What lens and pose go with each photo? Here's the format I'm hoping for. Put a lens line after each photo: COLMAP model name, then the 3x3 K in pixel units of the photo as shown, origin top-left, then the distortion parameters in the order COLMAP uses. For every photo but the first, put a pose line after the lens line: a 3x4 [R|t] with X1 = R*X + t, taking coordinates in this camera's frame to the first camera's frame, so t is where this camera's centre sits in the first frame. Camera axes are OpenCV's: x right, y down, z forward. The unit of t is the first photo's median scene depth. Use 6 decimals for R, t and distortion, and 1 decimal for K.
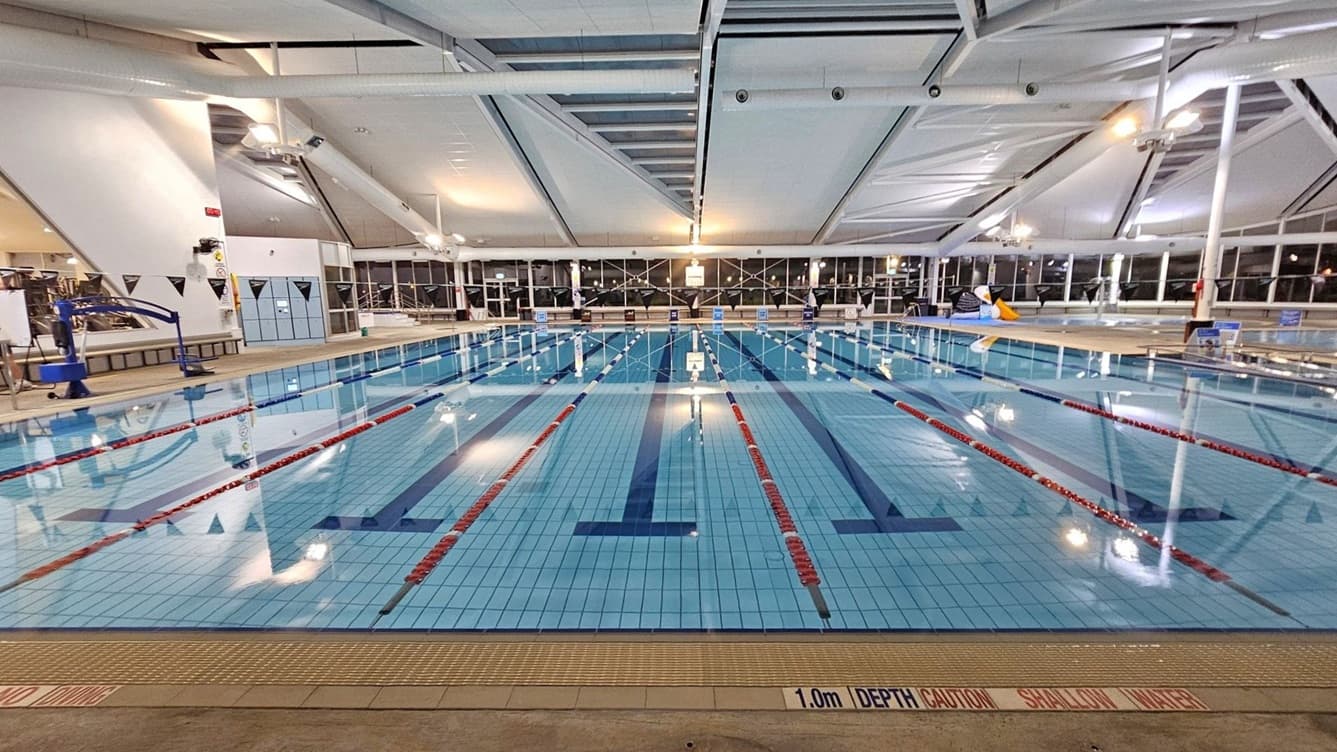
lens RADIAL K [[580.5, 0, 670.7], [0, 580.5, 390.0], [0, 0, 1]] dist [0.001114, -0.000035]
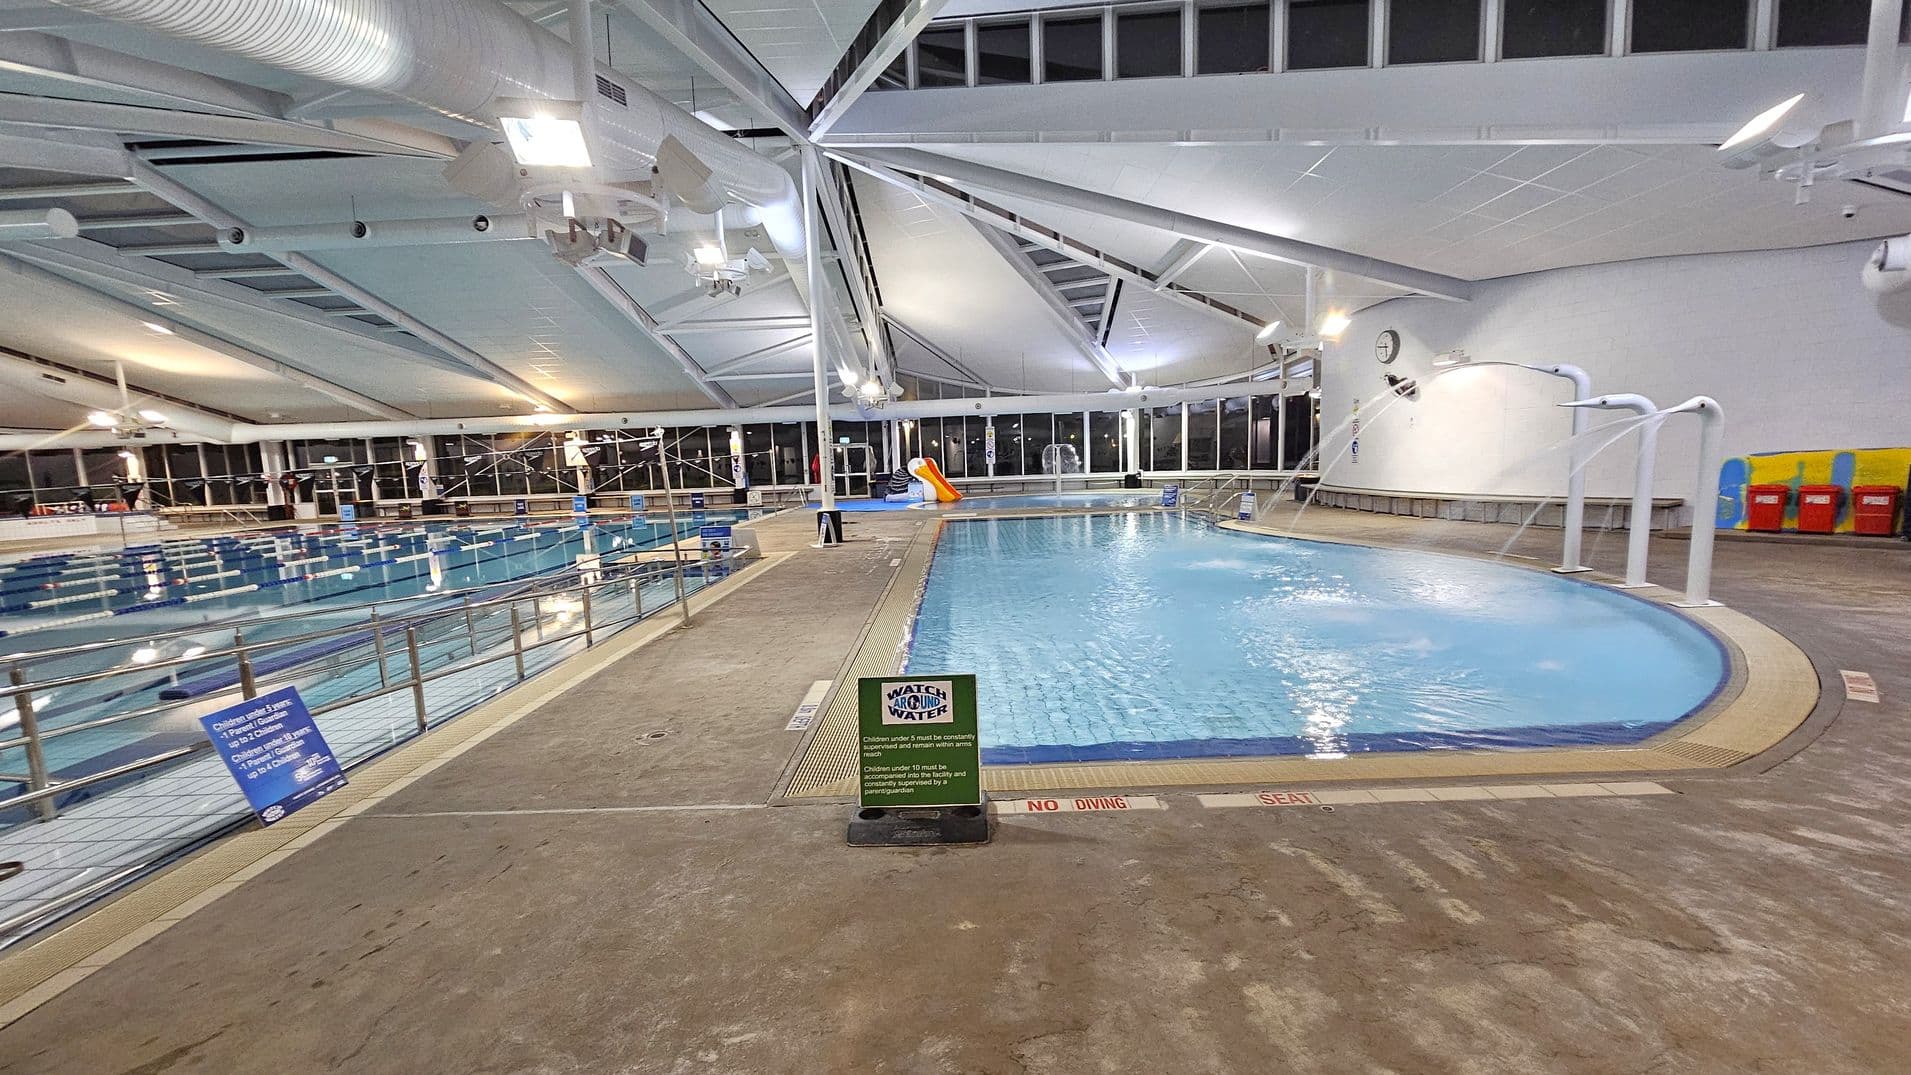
lens RADIAL K [[775.9, 0, 988.4], [0, 775.9, 547.9], [0, 0, 1]] dist [-0.001735, -0.000275]
pose [[0.999564, -0.027753, 0.010125, 0.562397], [0.028236, 0.998296, -0.051074, -0.007272], [-0.008690, 0.051337, 0.998644, -0.004093]]
